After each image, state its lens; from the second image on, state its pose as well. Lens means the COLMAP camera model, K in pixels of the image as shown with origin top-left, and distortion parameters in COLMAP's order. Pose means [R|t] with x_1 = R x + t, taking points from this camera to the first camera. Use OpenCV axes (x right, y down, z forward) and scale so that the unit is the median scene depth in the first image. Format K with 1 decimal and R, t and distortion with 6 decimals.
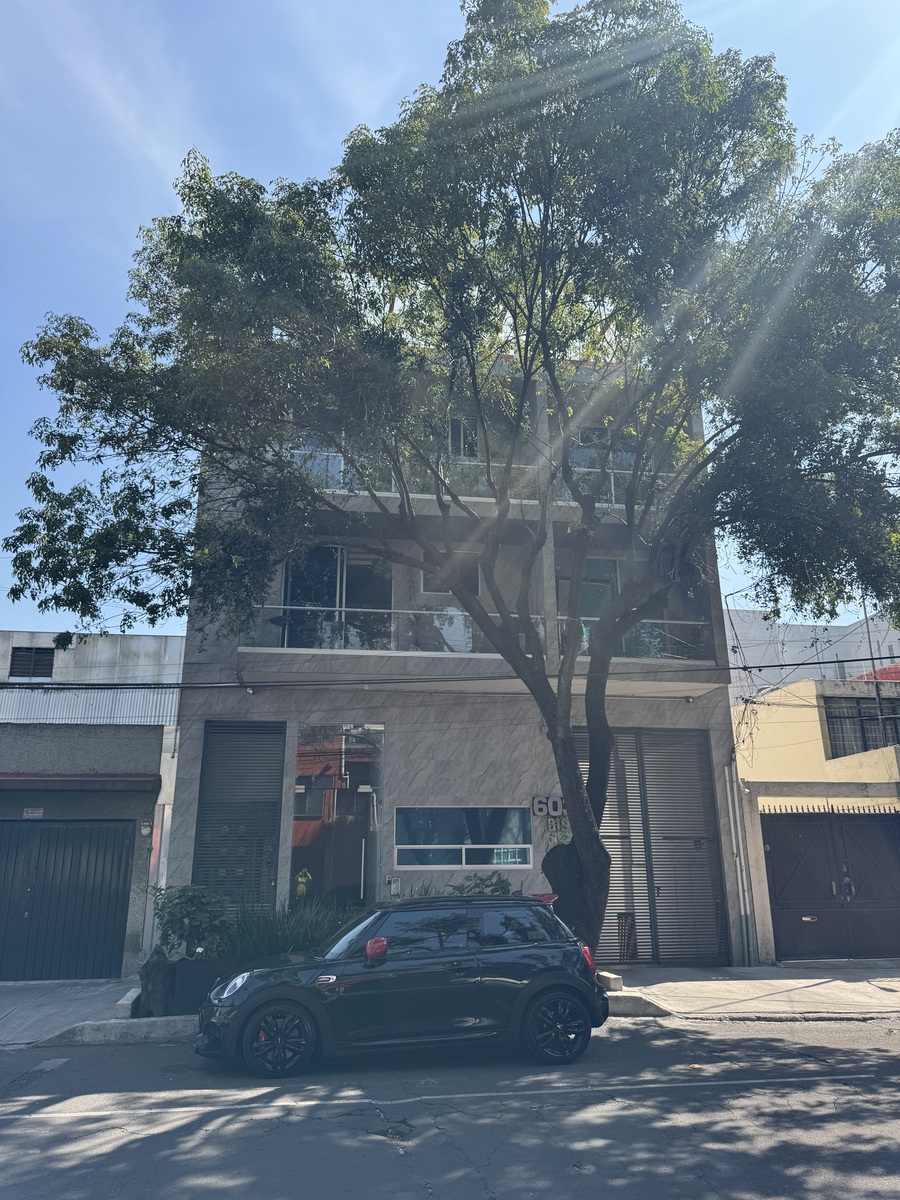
lens RADIAL K [[843.7, 0, 447.1], [0, 843.7, 601.4], [0, 0, 1]] dist [0.005282, 0.009446]
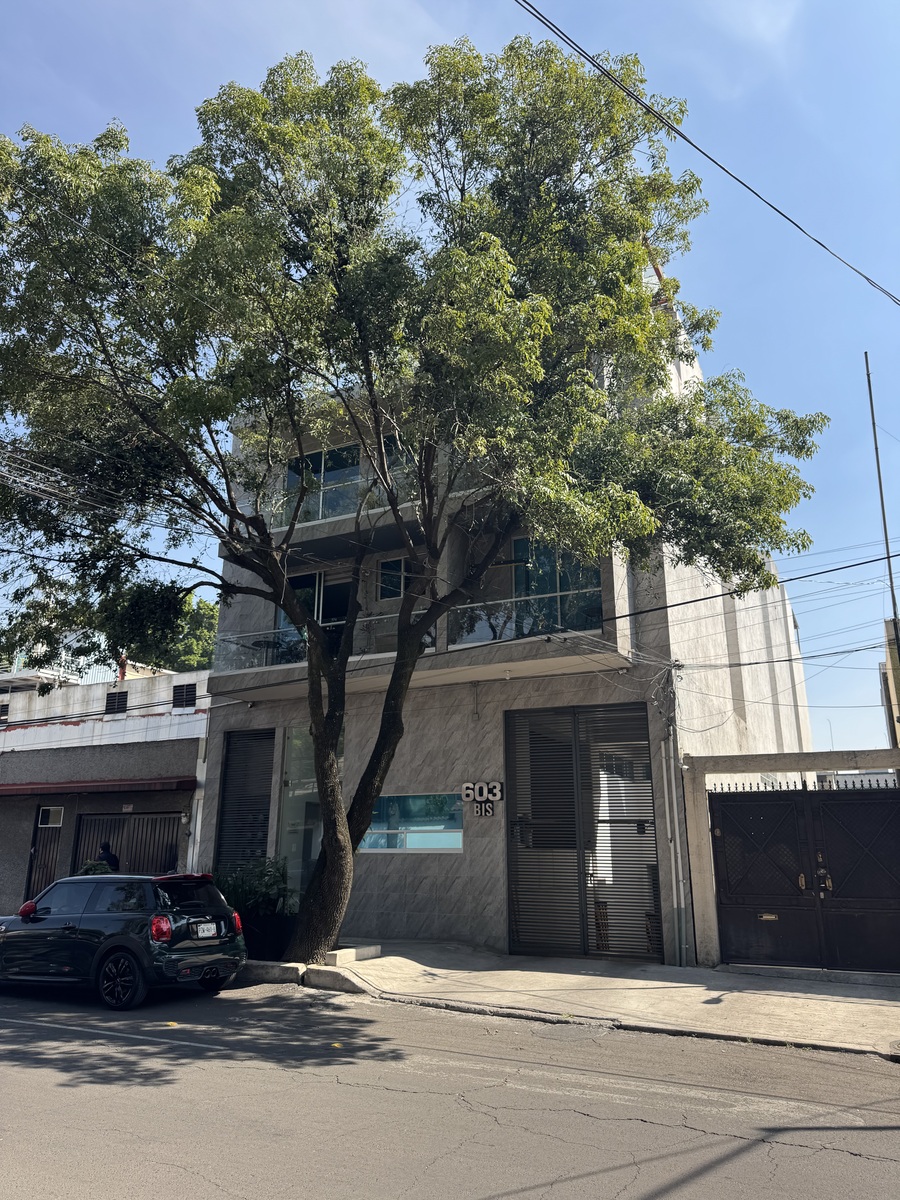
lens RADIAL K [[843.7, 0, 444.4], [0, 843.7, 598.8], [0, 0, 1]] dist [0.005282, 0.009446]
pose [[0.811904, -0.155514, -0.562696, 0.694730], [0.165836, 0.985597, -0.033110, 0.040295], [0.559741, -0.066433, 0.826000, 0.152907]]
